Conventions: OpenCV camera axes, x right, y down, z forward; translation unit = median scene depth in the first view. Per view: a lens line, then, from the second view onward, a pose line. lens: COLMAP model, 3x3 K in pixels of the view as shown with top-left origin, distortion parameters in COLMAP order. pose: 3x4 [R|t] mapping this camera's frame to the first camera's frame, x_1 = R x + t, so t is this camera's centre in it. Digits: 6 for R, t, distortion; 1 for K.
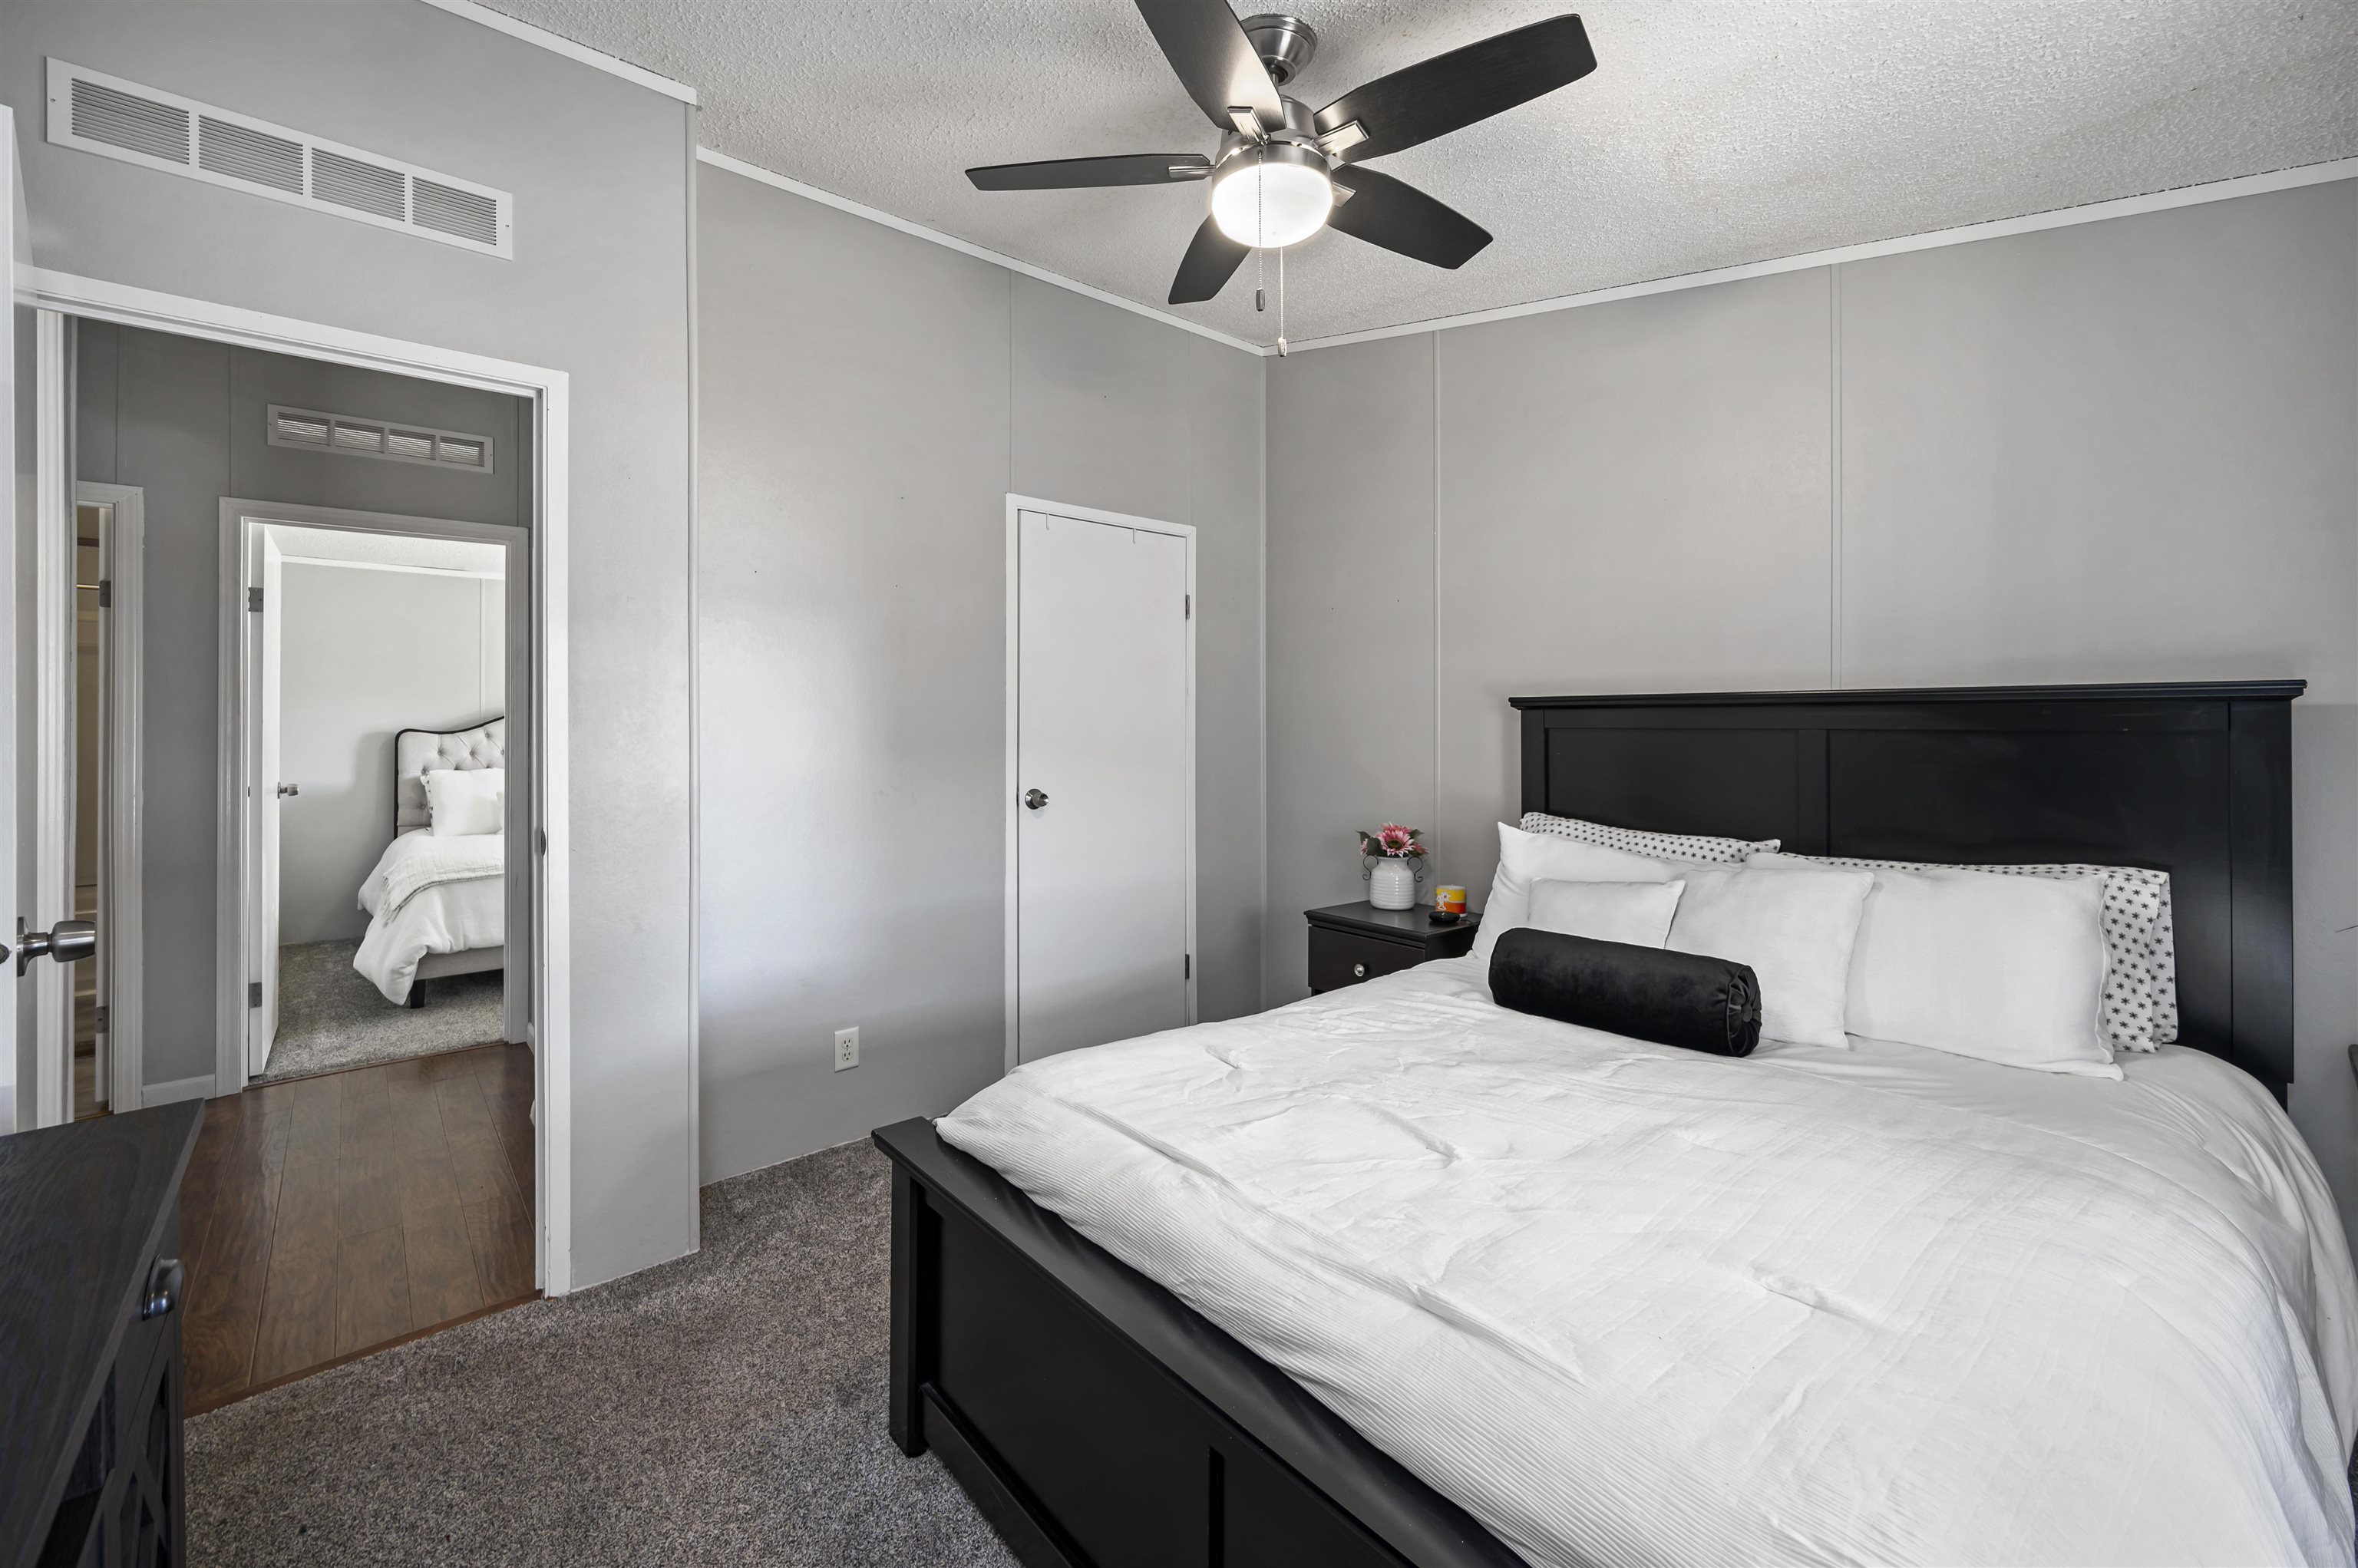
lens RADIAL K [[958.3, 0, 1173.9], [0, 958.3, 715.7], [0, 0, 1]] dist [-0.001397, -0.000113]
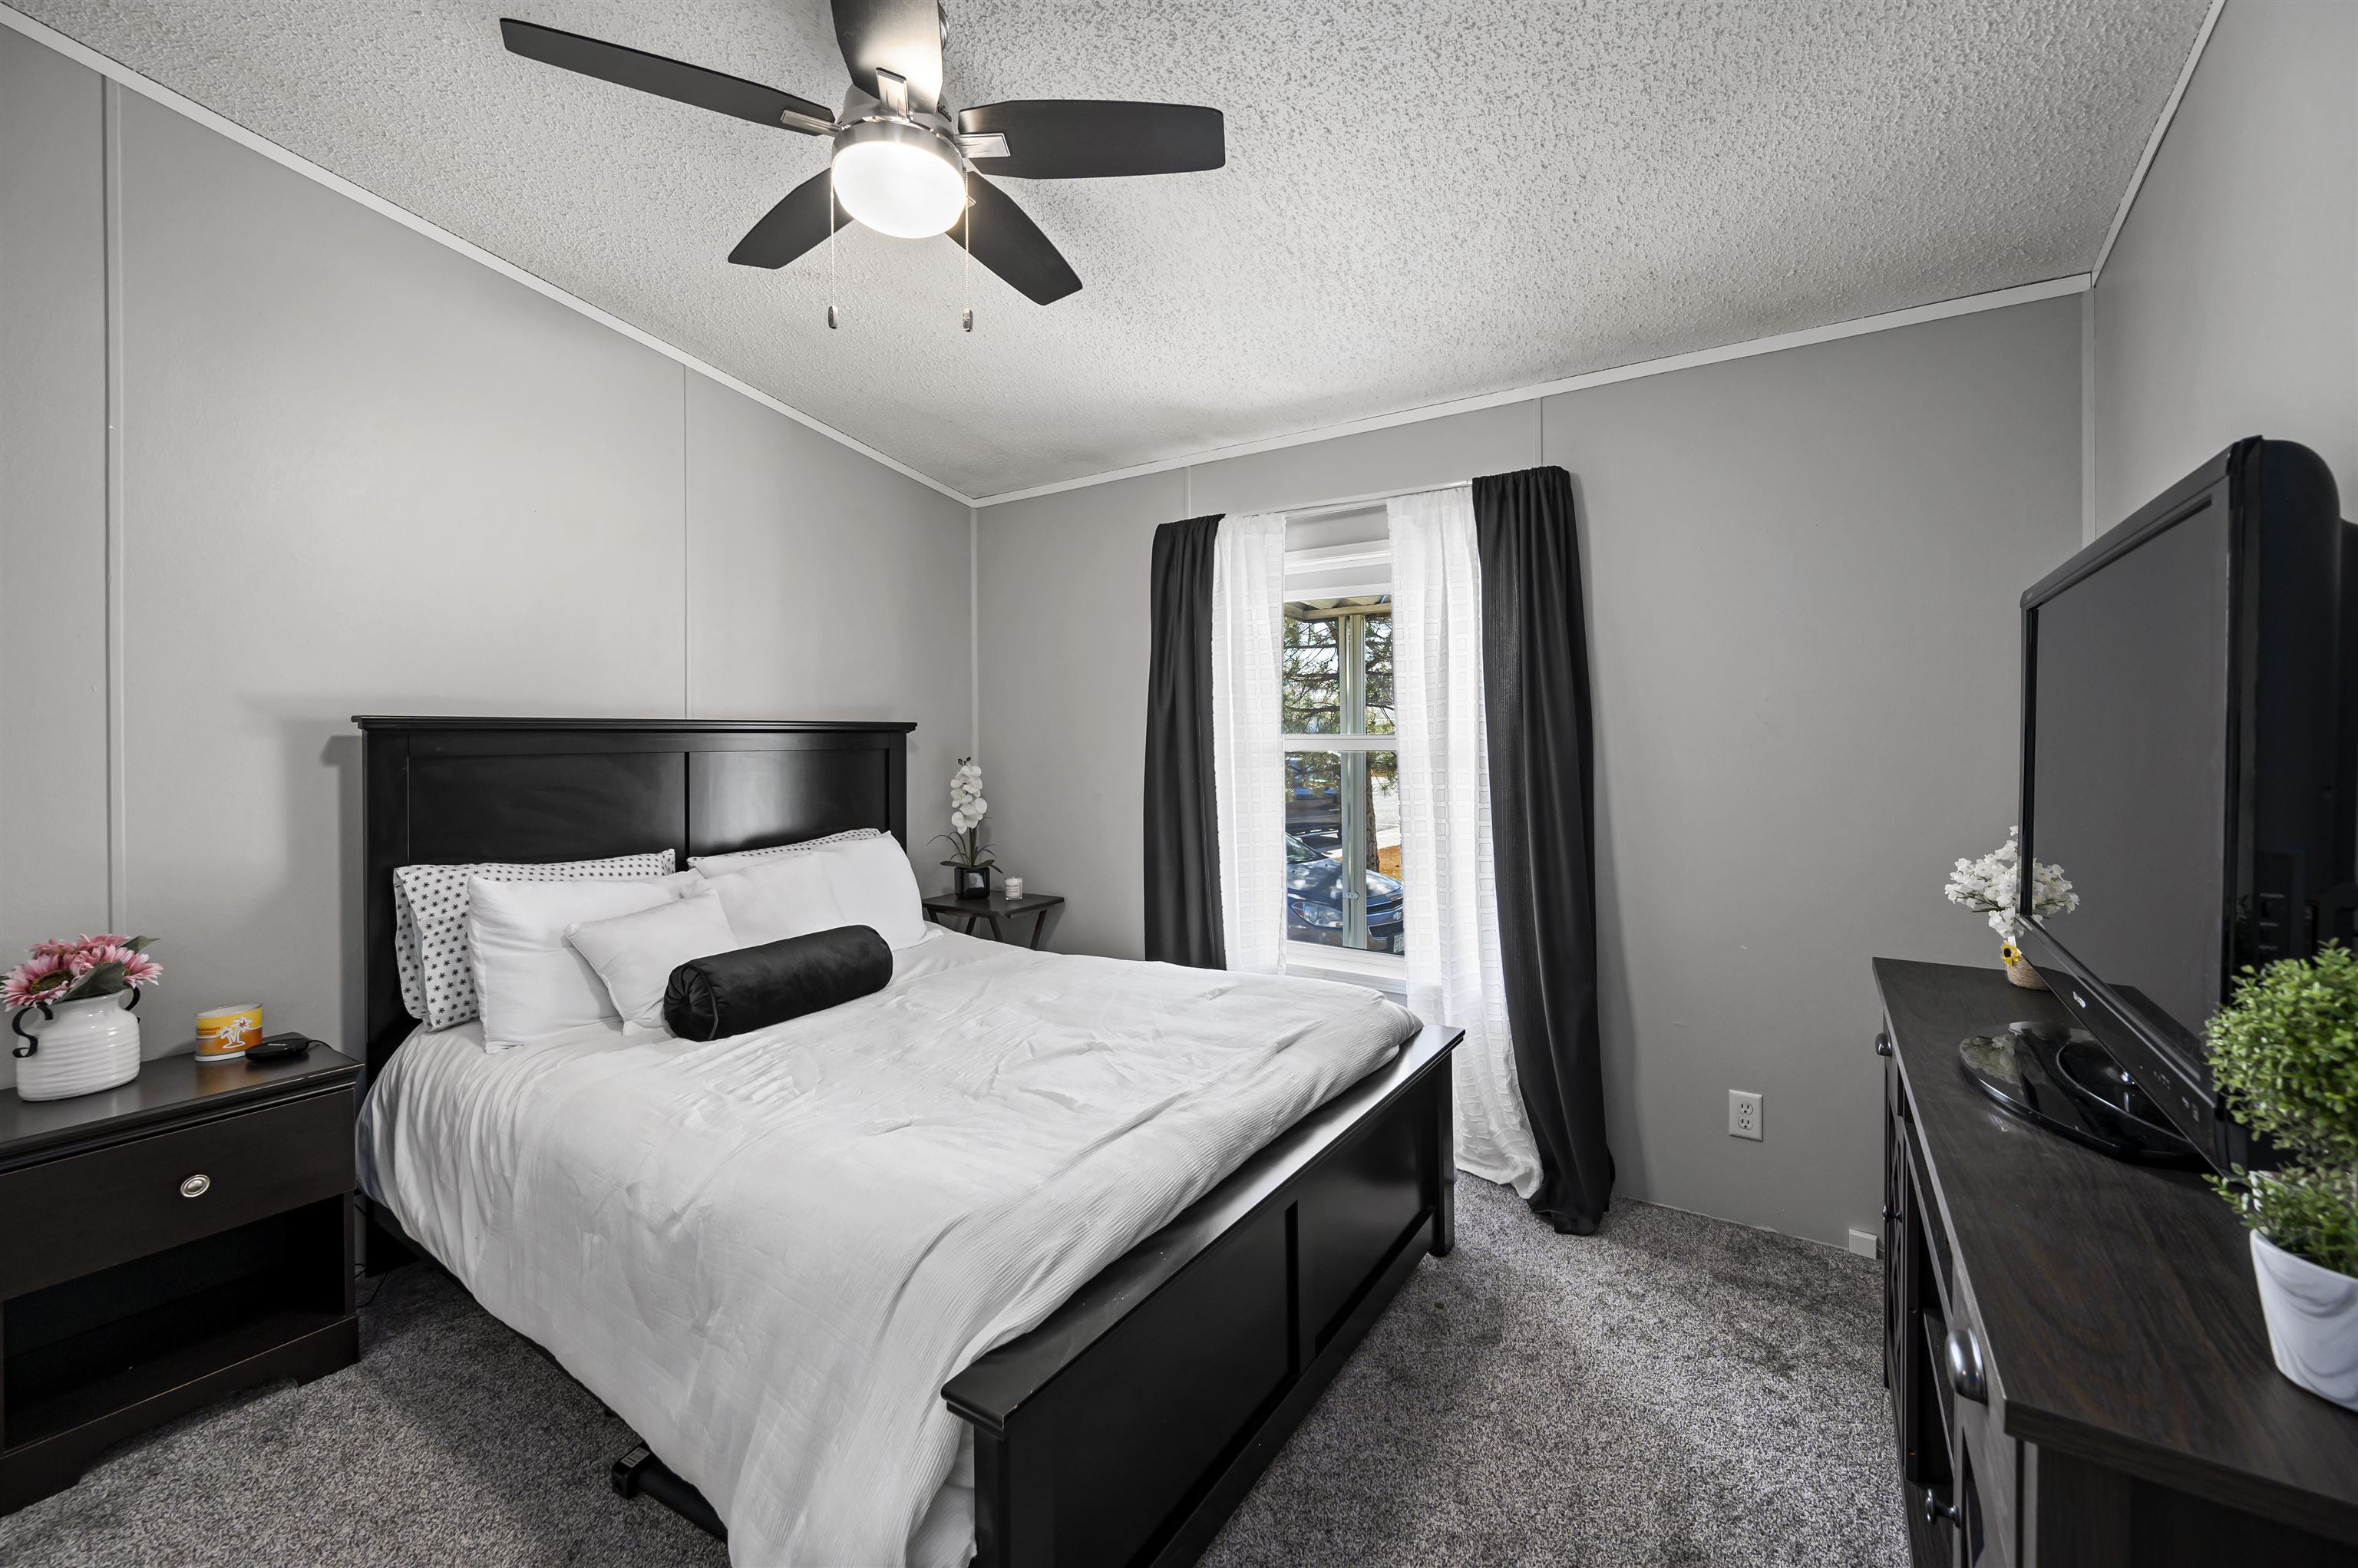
lens RADIAL K [[958.0, 0, 1179.6], [0, 958.0, 734.3], [0, 0, 1]] dist [0.000261, -0.000155]
pose [[-0.276531, 0.009246, 0.960961, -1.098606], [0.004549, 0.999955, -0.008312, 0.007214], [-0.960994, 0.002073, -0.276560, 1.249583]]
